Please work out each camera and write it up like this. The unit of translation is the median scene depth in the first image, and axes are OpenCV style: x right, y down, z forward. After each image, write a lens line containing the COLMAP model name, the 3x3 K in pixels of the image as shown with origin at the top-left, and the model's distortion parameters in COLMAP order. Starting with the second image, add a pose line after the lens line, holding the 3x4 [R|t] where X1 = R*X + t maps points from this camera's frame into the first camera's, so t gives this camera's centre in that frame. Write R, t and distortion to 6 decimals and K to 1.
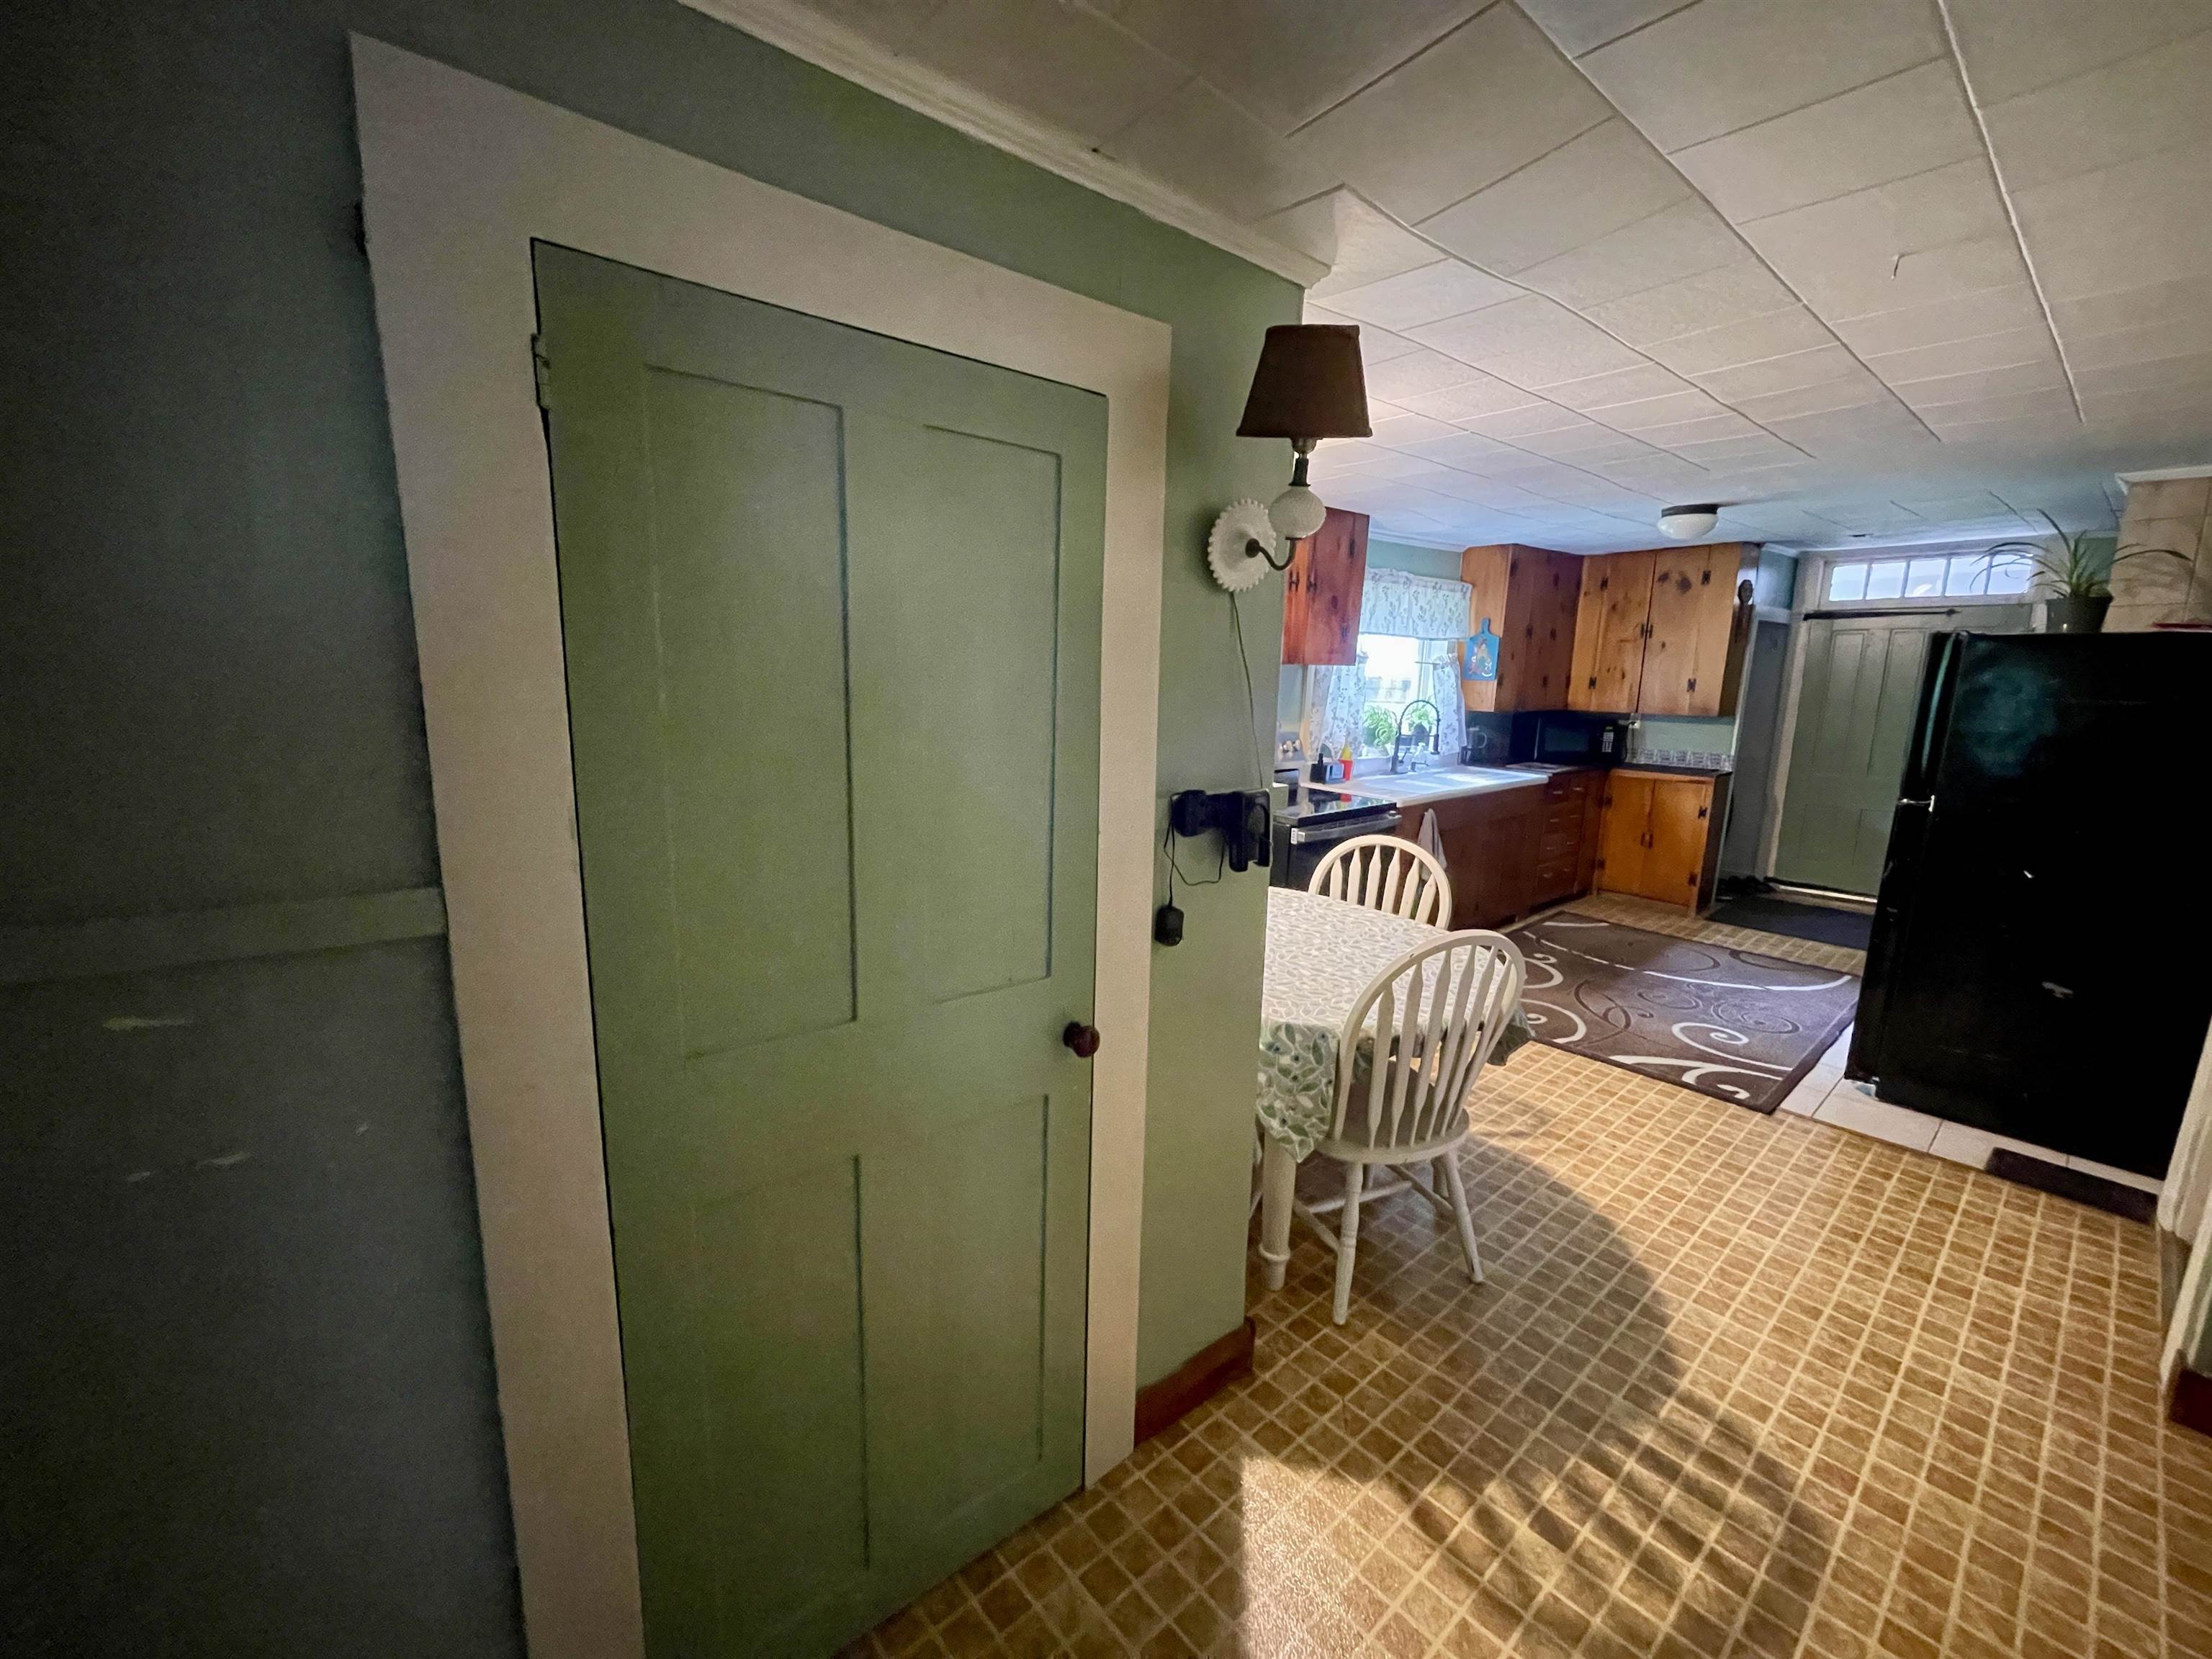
lens RADIAL K [[895.9, 0, 1102.1], [0, 895.9, 840.1], [0, 0, 1]] dist [-0.001260, -0.000168]
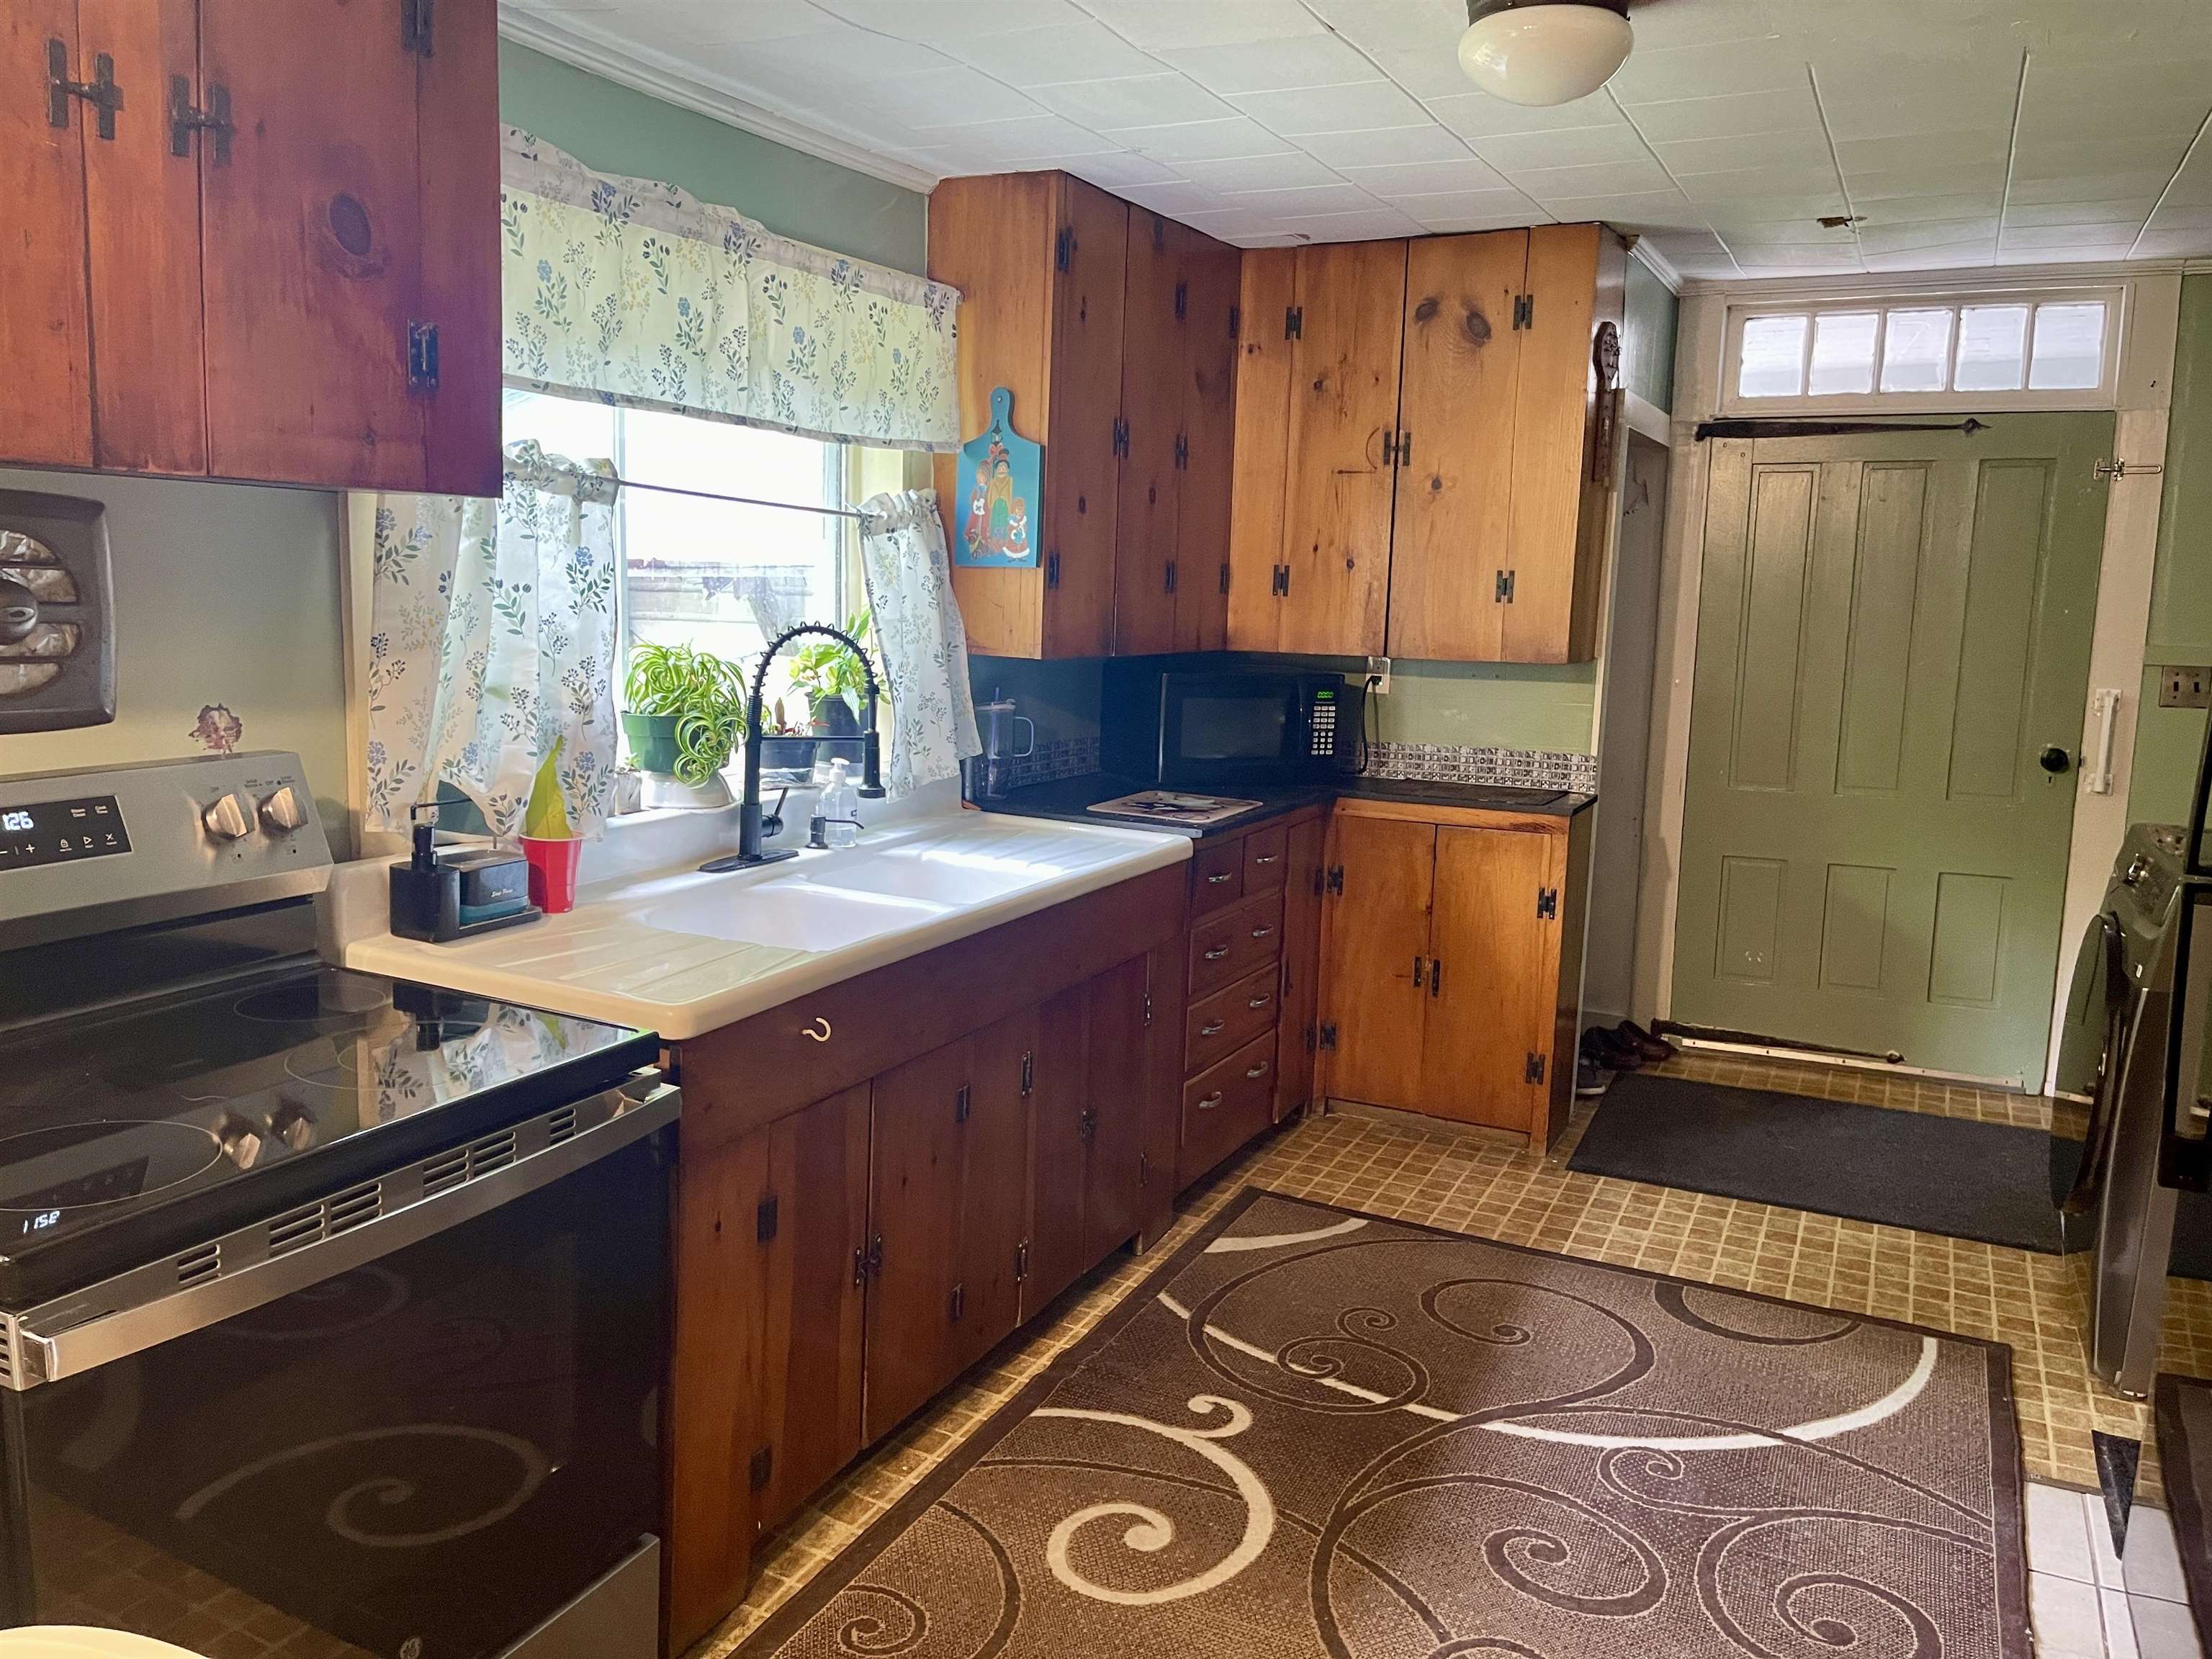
lens RADIAL K [[1738.7, 0, 1106.0], [0, 1738.7, 829.5], [0, 0, 1]] dist [0.135817, -0.205626]
pose [[0.917785, -0.048693, 0.394081, 0.185467], [0.062713, 0.997772, -0.022768, -0.058777], [-0.392094, 0.045610, 0.918794, 0.360979]]
